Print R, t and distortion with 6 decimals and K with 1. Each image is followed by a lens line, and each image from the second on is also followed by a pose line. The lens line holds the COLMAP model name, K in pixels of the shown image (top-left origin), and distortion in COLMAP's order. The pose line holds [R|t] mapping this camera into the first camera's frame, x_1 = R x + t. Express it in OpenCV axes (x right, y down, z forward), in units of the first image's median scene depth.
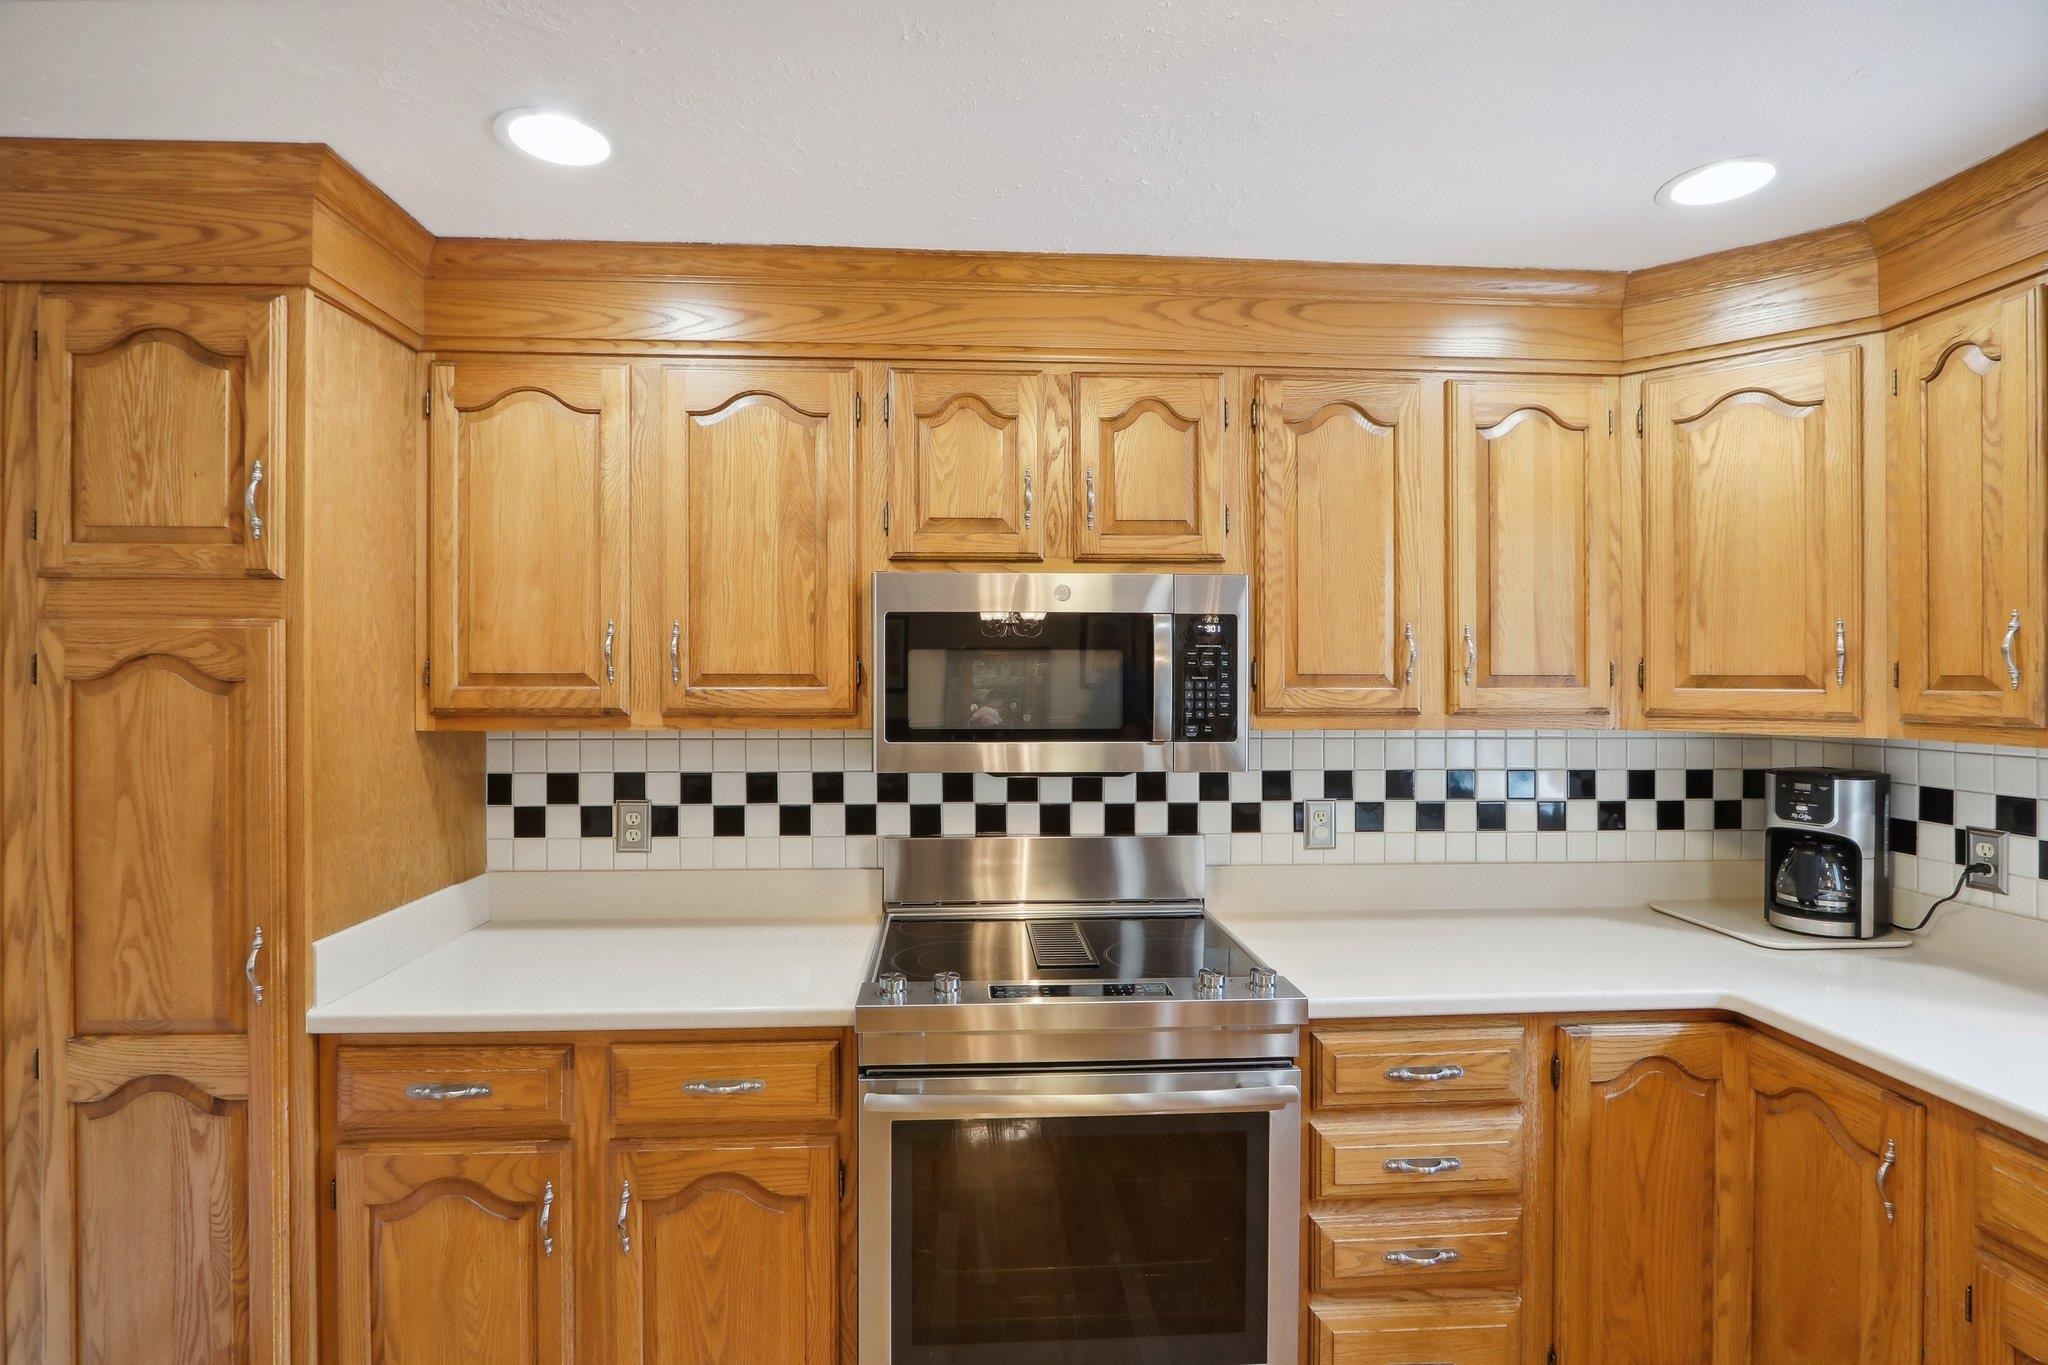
lens RADIAL K [[970.9, 0, 1014.6], [0, 970.9, 674.2], [0, 0, 1]] dist [-0.019384, 0.001892]
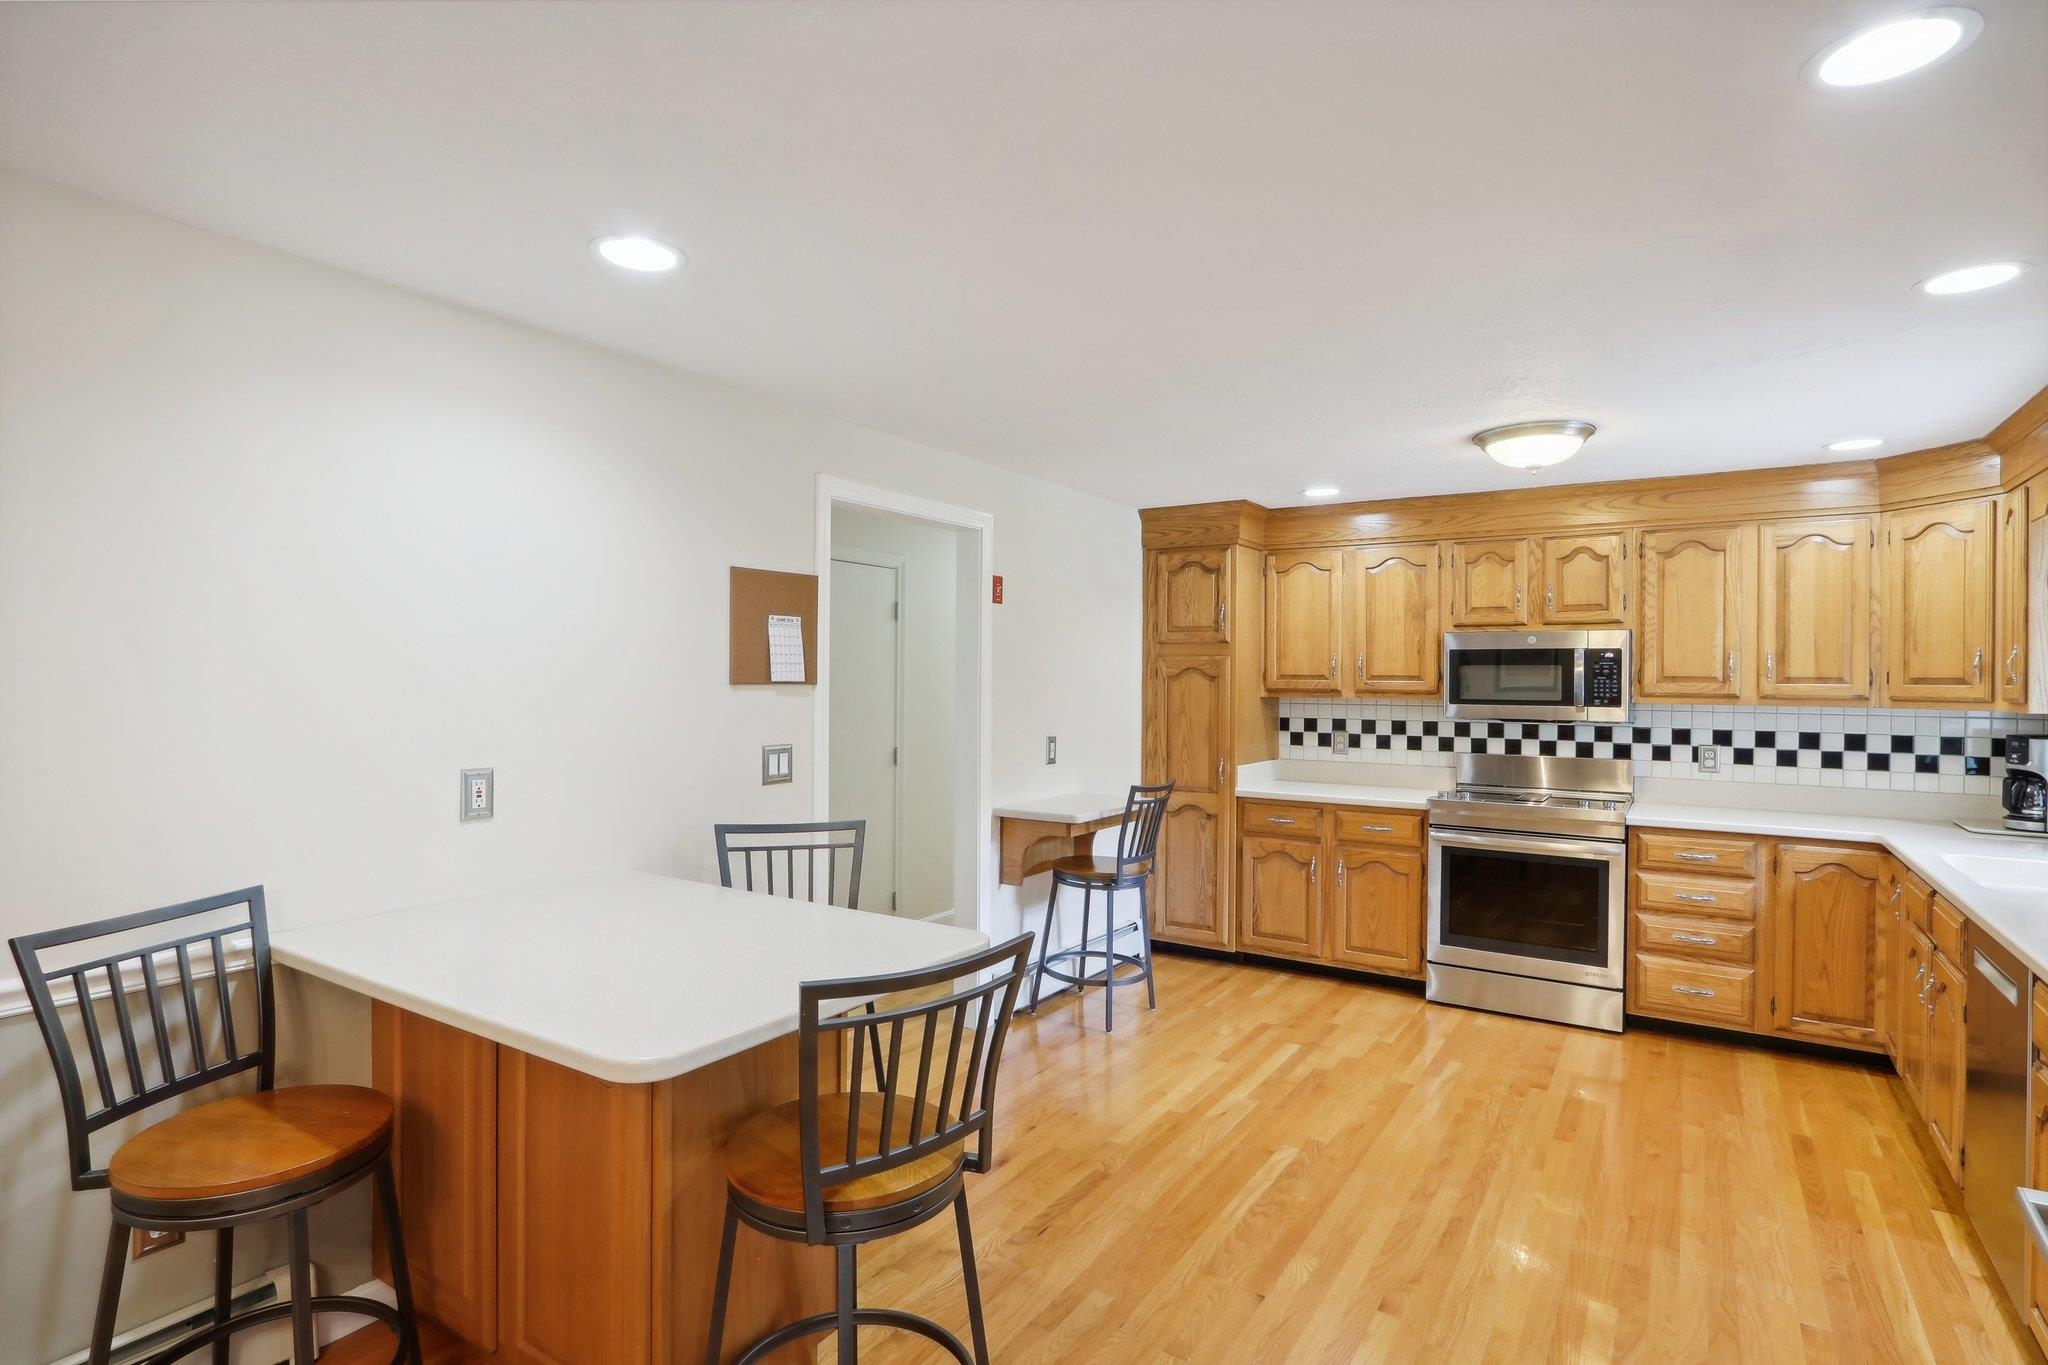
lens RADIAL K [[1040.1, 0, 1001.2], [0, 1040.1, 683.1], [0, 0, 1]] dist [-0.023869, 0.009182]
pose [[0.791014, 0.007719, -0.611749, 0.543010], [-0.005531, 0.999970, 0.005466, 0.010140], [0.611772, -0.000940, 0.791033, -1.653035]]
